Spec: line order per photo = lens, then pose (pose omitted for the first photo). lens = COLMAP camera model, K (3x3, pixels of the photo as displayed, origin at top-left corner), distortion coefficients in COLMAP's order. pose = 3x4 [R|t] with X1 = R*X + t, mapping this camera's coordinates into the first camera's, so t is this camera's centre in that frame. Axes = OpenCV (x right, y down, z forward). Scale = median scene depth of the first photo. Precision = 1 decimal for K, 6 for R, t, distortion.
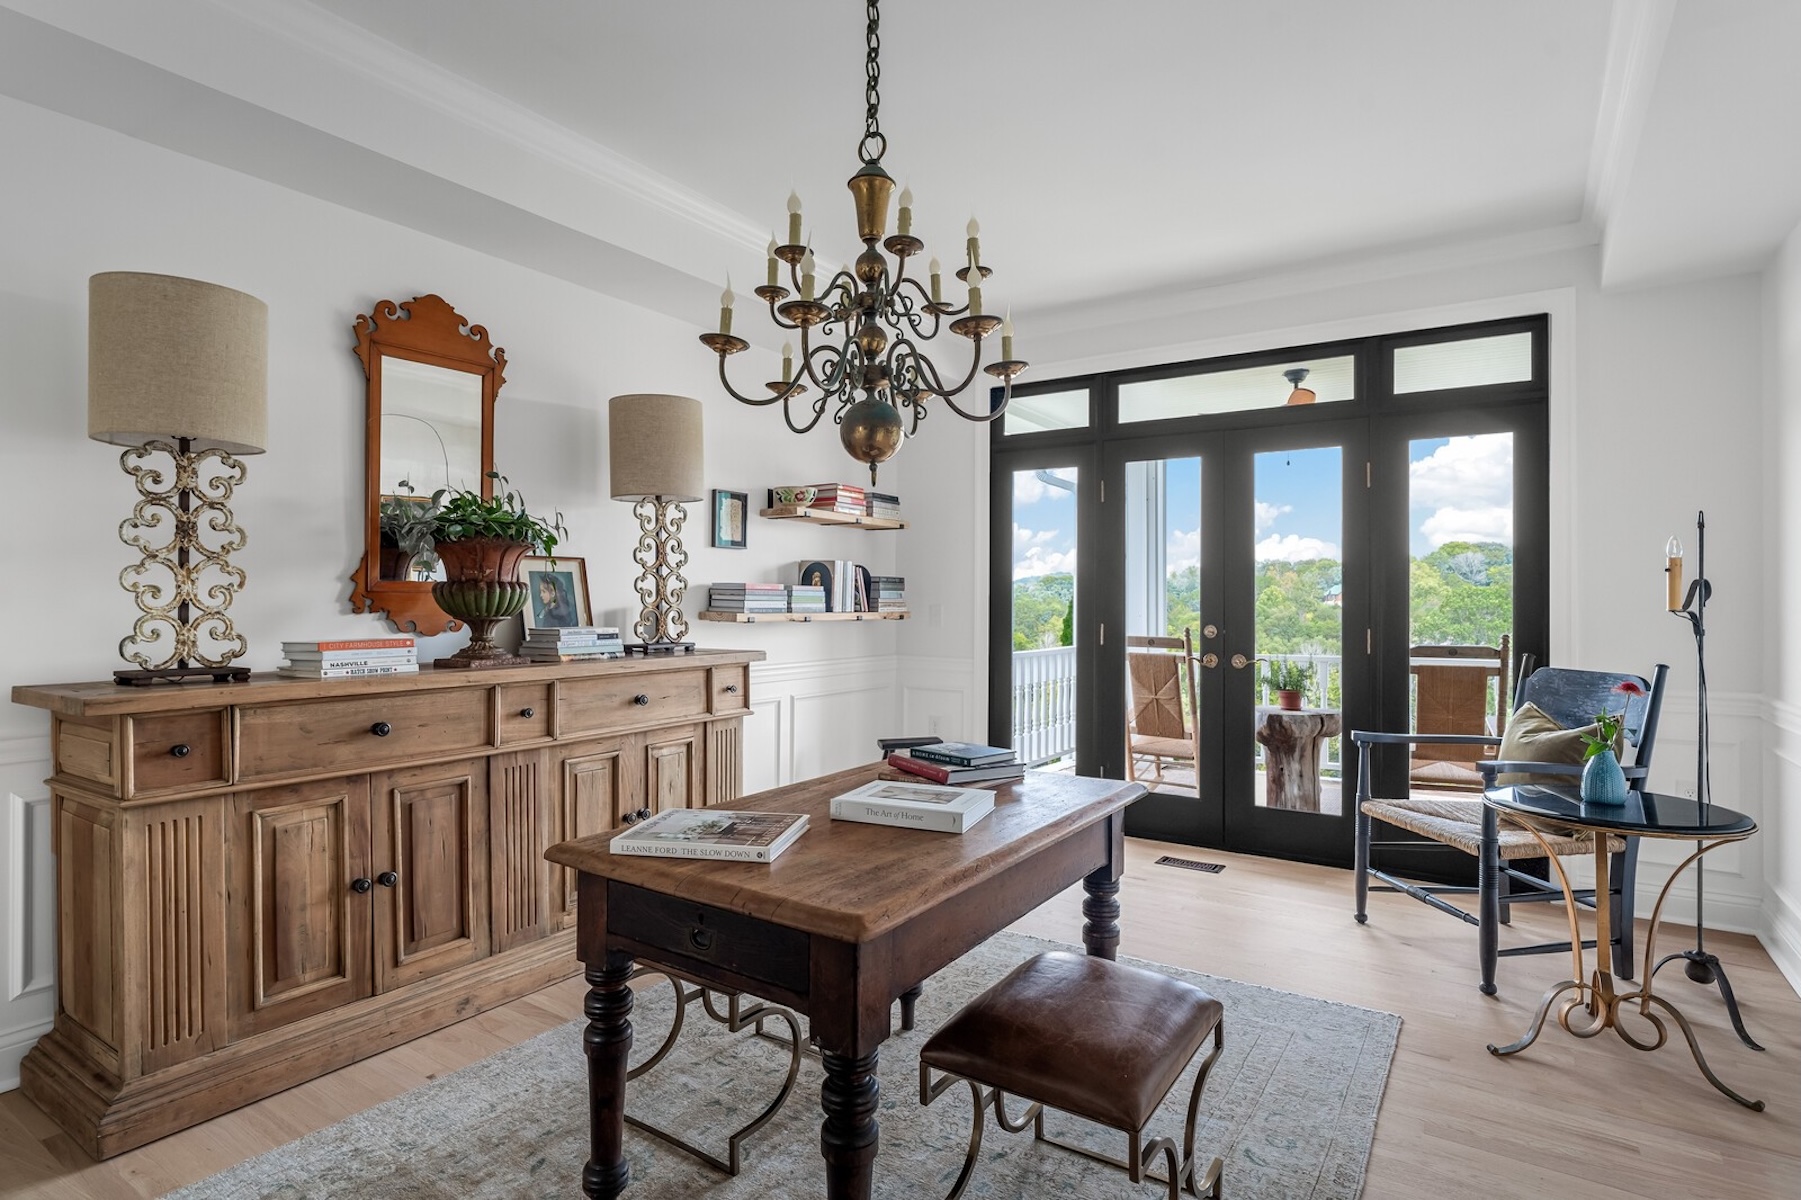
lens RADIAL K [[941.9, 0, 899.0], [0, 941.9, 596.9], [0, 0, 1]] dist [-0.001599, -0.000137]
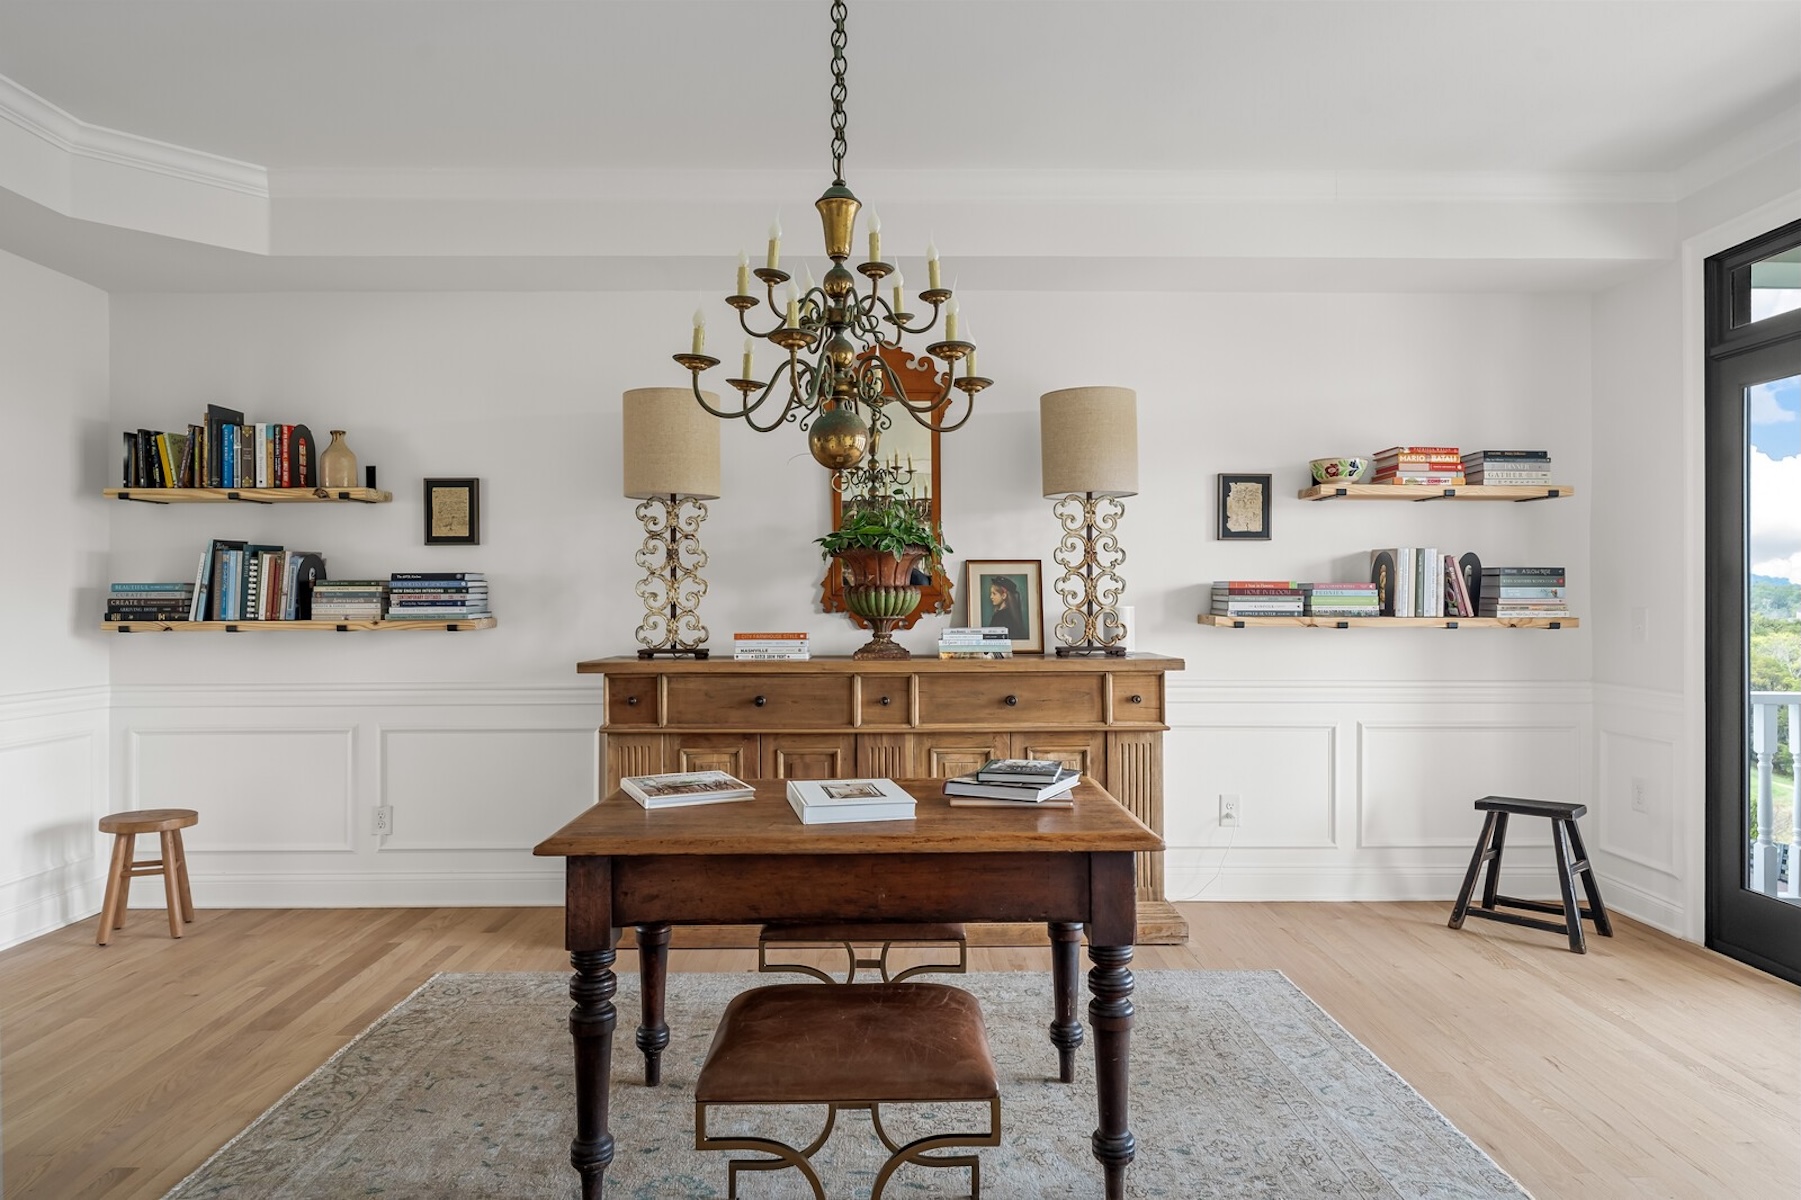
lens RADIAL K [[1132.1, 0, 889.5], [0, 1132.1, 601.8], [0, 0, 1]] dist [0.006720, 0.001598]
pose [[0.554013, -0.000808, -0.832508, 0.765021], [0.004936, 0.999985, 0.002314, 0.000225], [0.832493, -0.005391, 0.554009, 0.252008]]
